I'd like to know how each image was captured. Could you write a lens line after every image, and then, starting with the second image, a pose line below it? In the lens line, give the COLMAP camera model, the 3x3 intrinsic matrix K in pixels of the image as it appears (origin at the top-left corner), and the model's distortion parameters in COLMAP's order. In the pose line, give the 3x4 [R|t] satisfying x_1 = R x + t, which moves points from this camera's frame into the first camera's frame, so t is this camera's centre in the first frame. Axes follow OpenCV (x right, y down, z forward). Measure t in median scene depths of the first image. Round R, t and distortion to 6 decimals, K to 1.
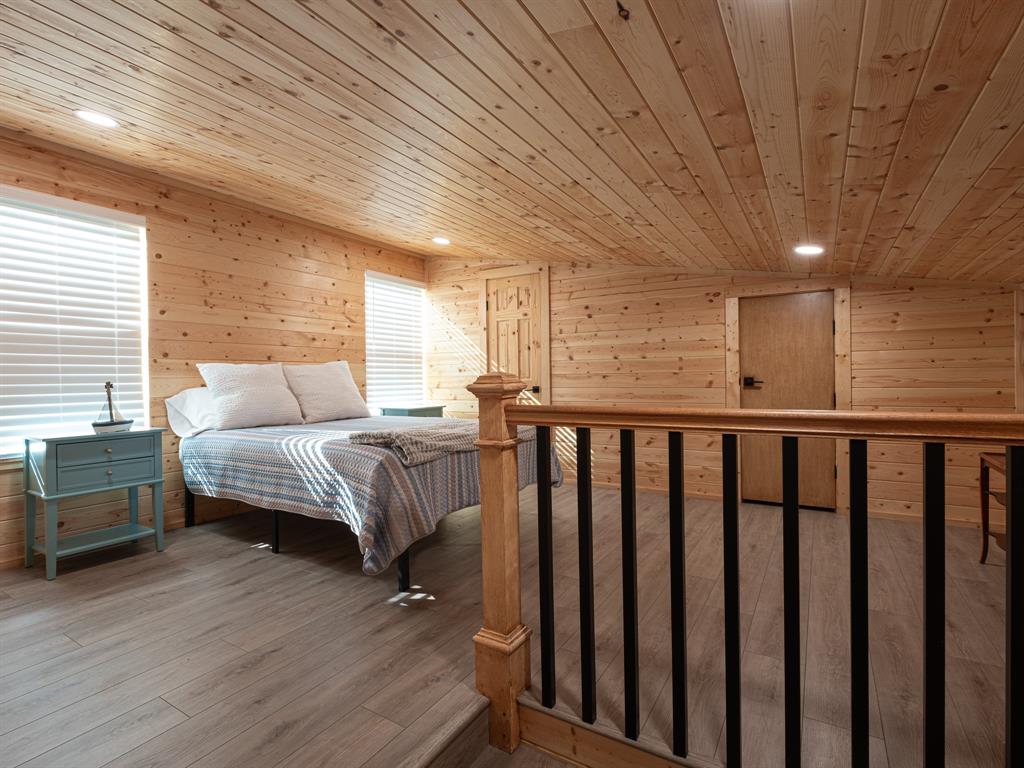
lens RADIAL K [[501.3, 0, 512.0], [0, 501.3, 384.0], [0, 0, 1]] dist [0.001994, -0.002209]
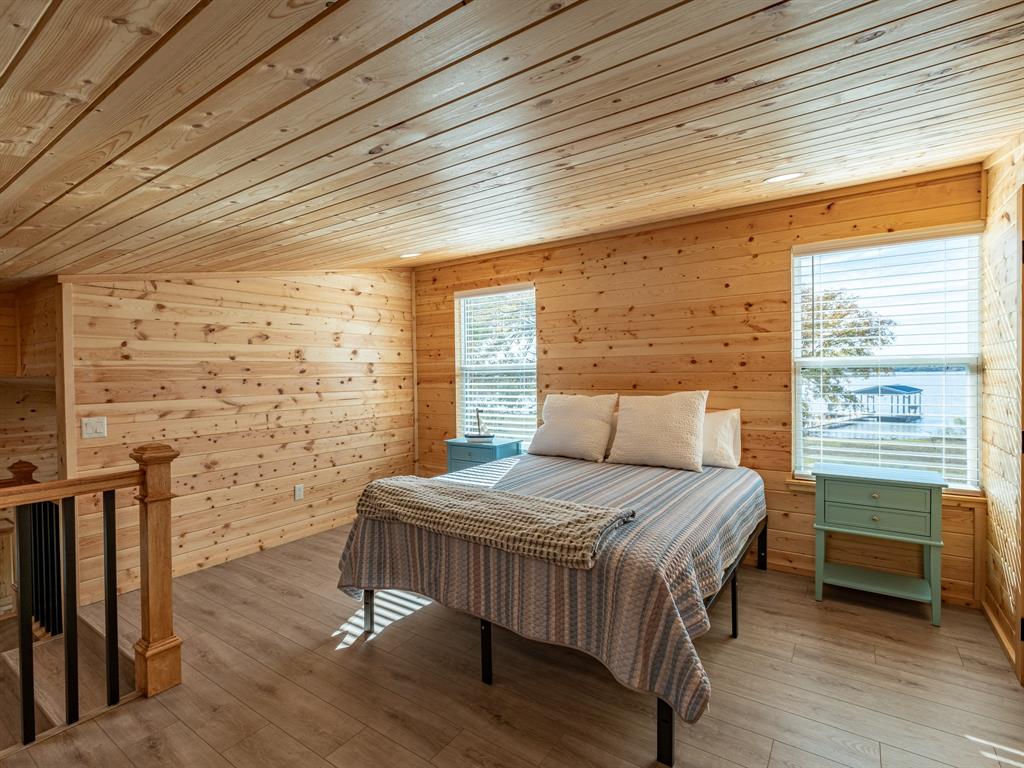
lens RADIAL K [[505.4, 0, 483.8], [0, 505.4, 382.7], [0, 0, 1]] dist [-0.000138, -0.000495]
pose [[-0.085161, 0.032353, -0.995842, 0.537119], [0.005264, 0.999473, 0.032021, -0.099882], [0.996353, -0.002515, -0.085286, 0.877319]]
